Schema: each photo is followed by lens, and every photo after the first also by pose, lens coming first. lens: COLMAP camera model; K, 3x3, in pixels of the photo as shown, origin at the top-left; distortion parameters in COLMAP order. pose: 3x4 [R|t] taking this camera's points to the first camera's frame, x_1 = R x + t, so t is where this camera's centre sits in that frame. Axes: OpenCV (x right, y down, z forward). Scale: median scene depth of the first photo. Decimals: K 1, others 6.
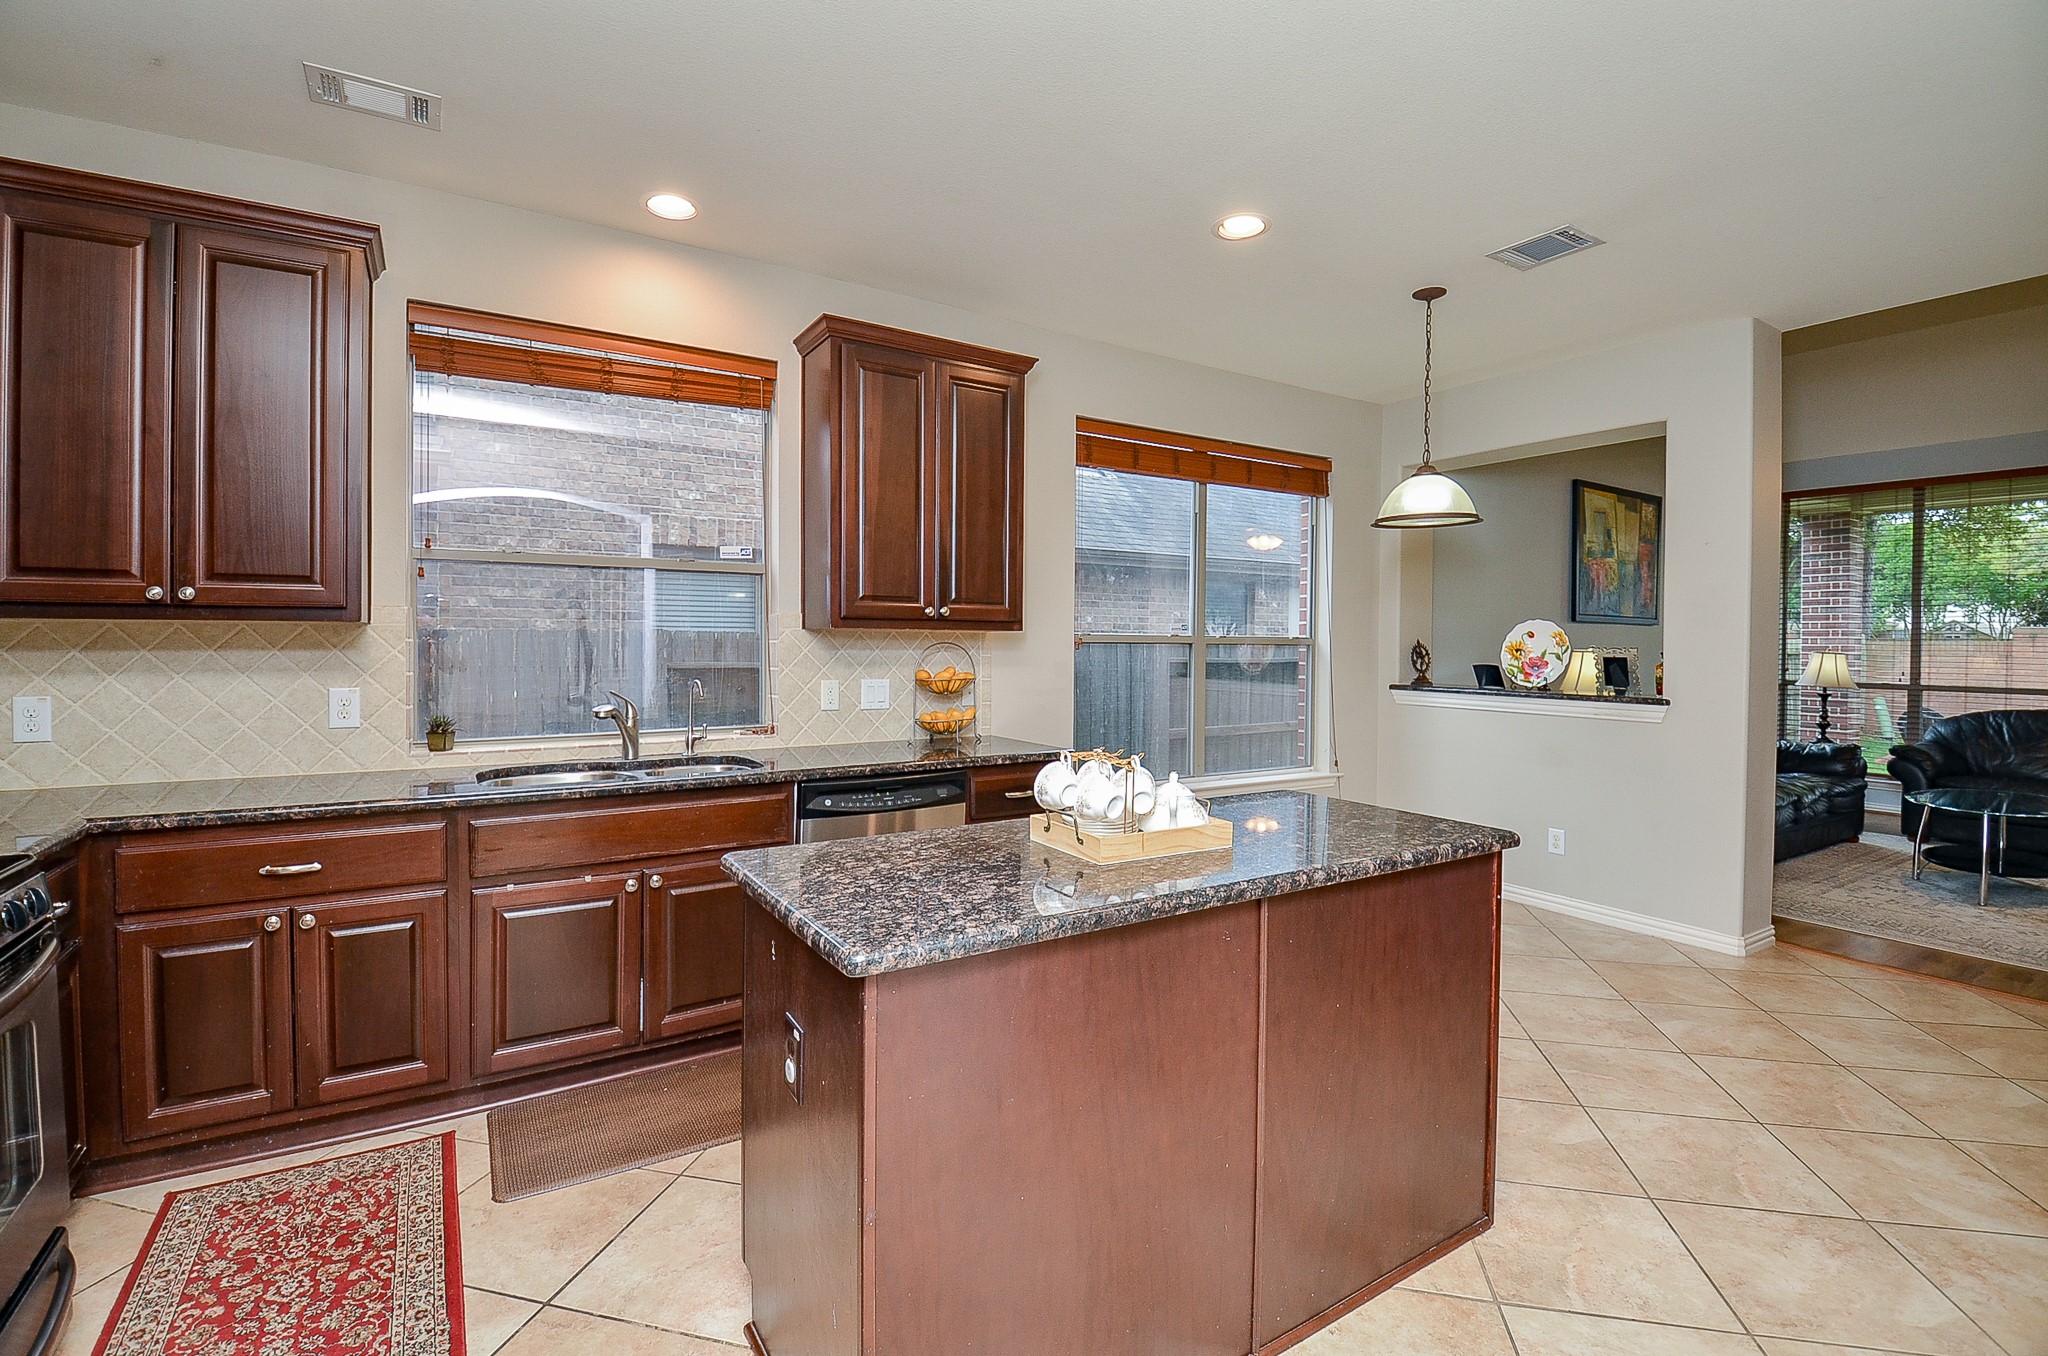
lens RADIAL K [[917.7, 0, 1057.4], [0, 917.7, 654.1], [0, 0, 1]] dist [-0.015387, -0.002212]
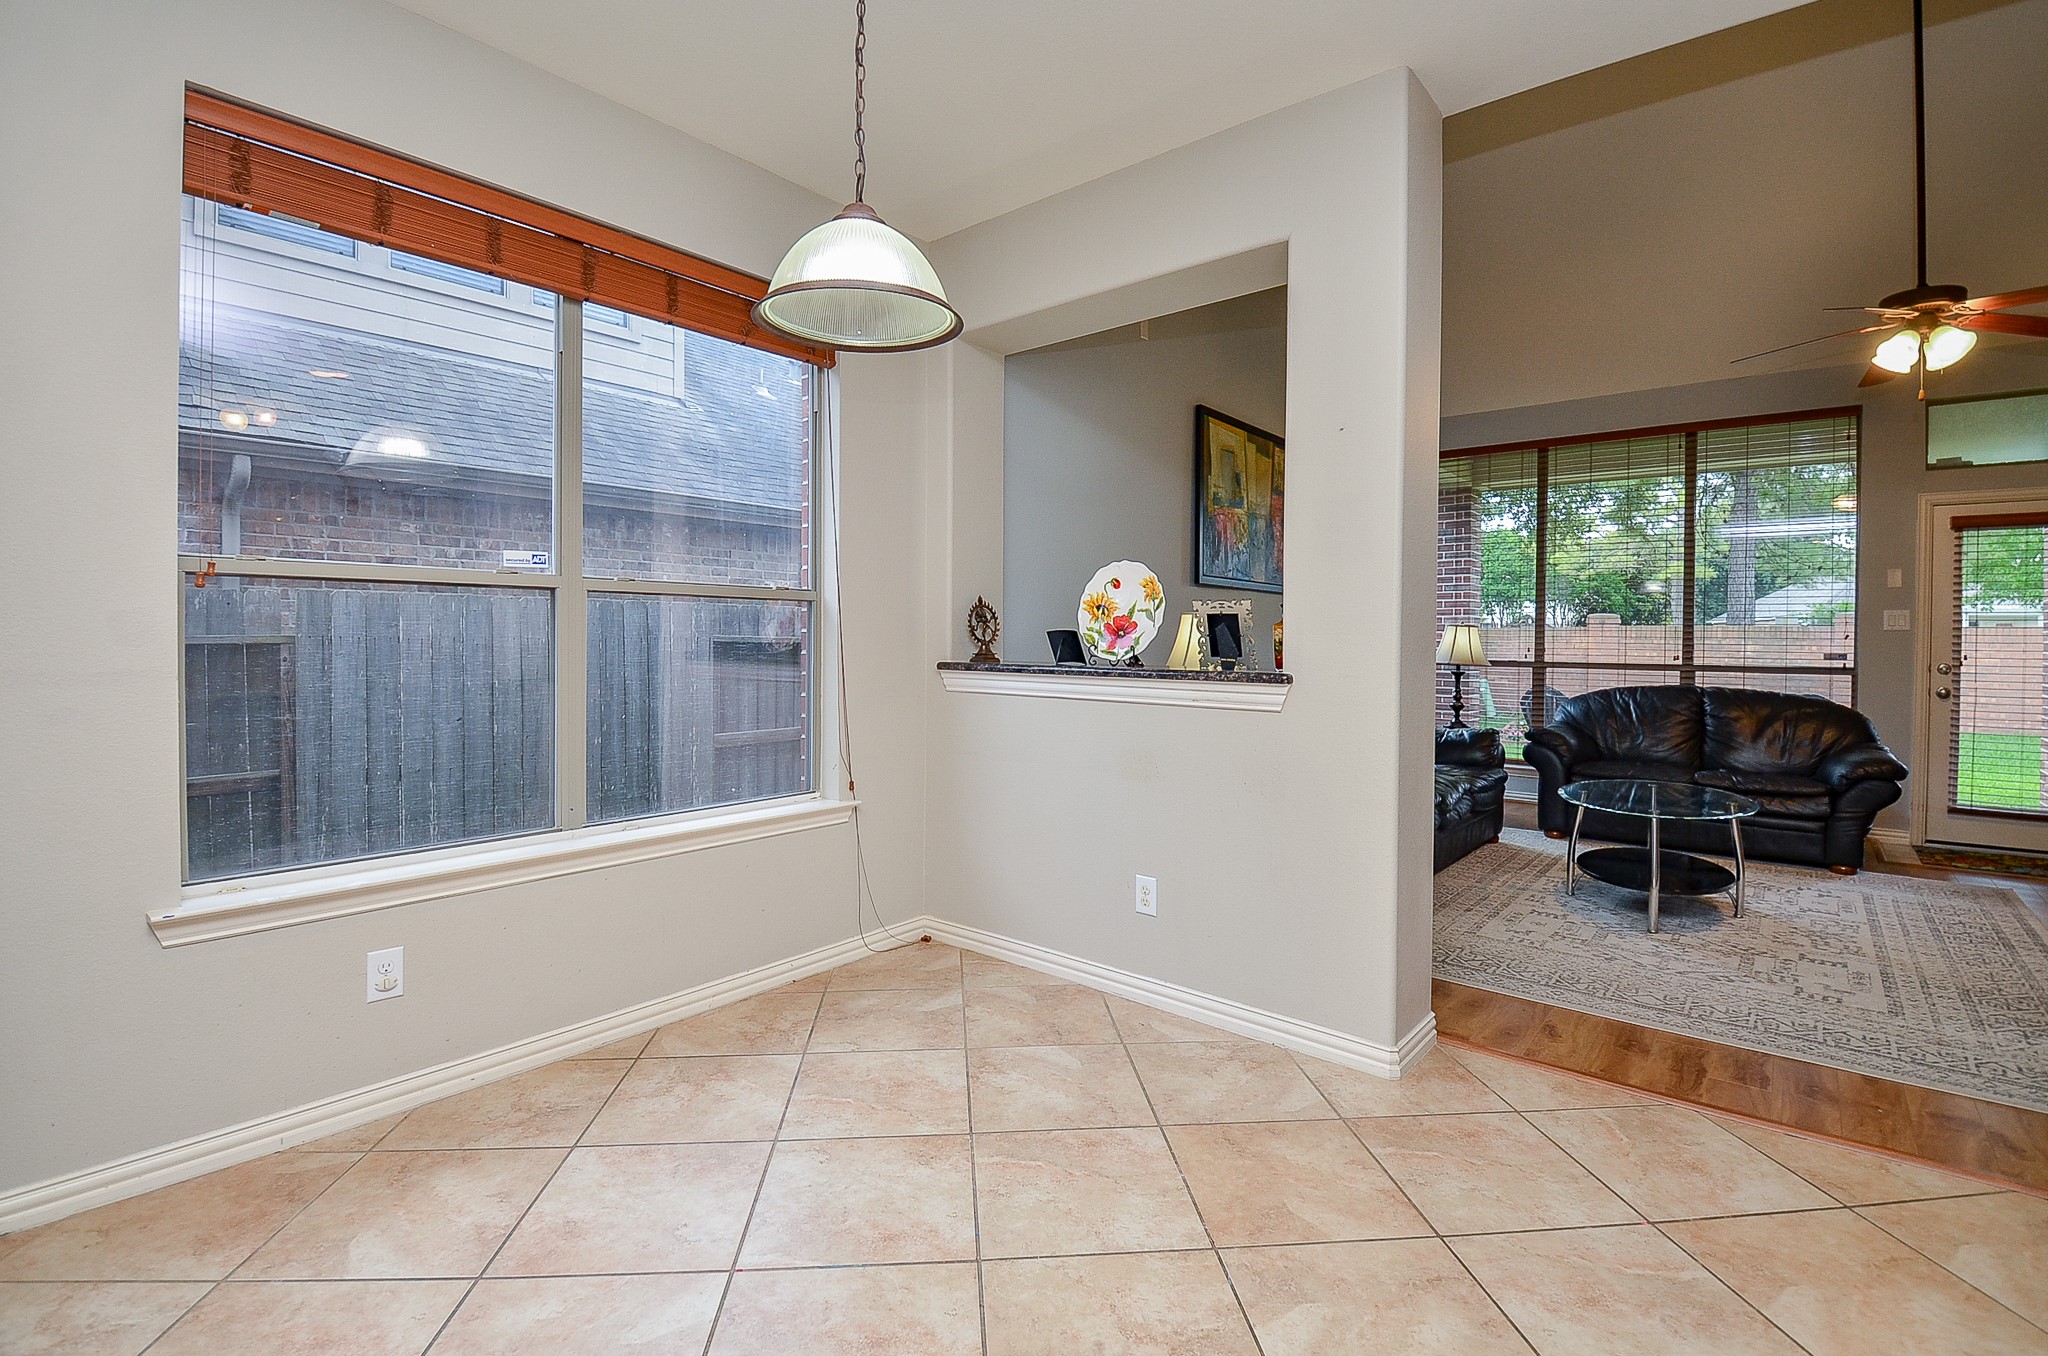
lens RADIAL K [[917.7, 0, 1037.7], [0, 917.7, 630.7], [0, 0, 1]] dist [-0.015387, -0.002212]
pose [[0.956220, 0.001556, 0.292643, 0.259161], [0.003978, 0.999824, -0.018316, 0.025002], [-0.292621, 0.018678, 0.956046, 0.361873]]
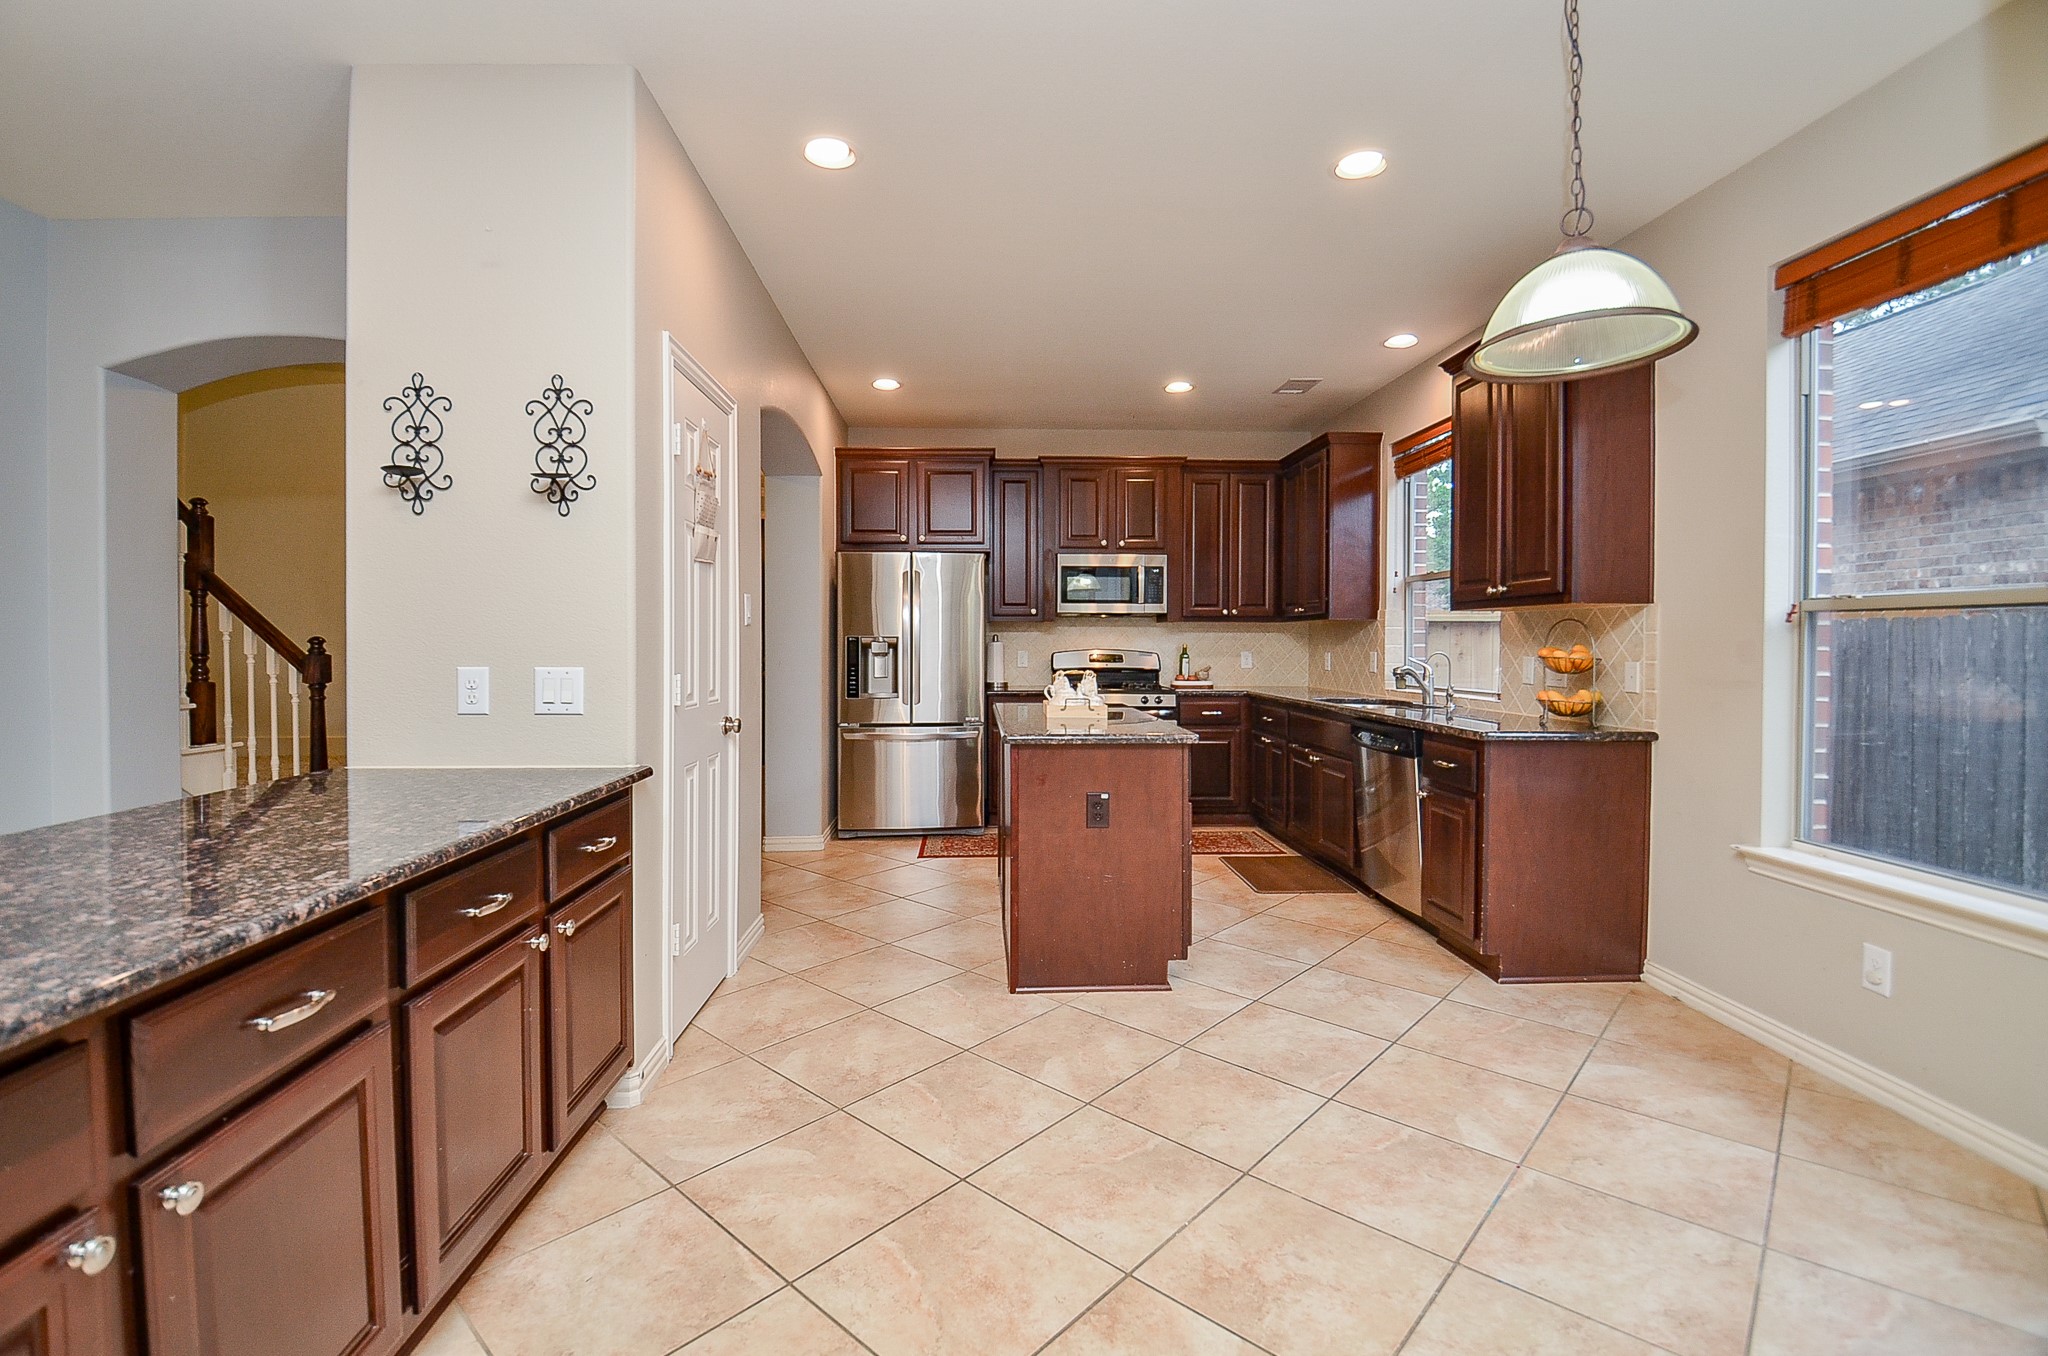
lens RADIAL K [[917.7, 0, 1039.4], [0, 917.7, 666.9], [0, 0, 1]] dist [-0.015387, -0.002212]
pose [[-0.492915, 0.013167, -0.869978, 0.737365], [-0.019430, 0.999470, 0.026135, 0.016249], [0.869860, 0.029786, -0.492398, 0.736205]]
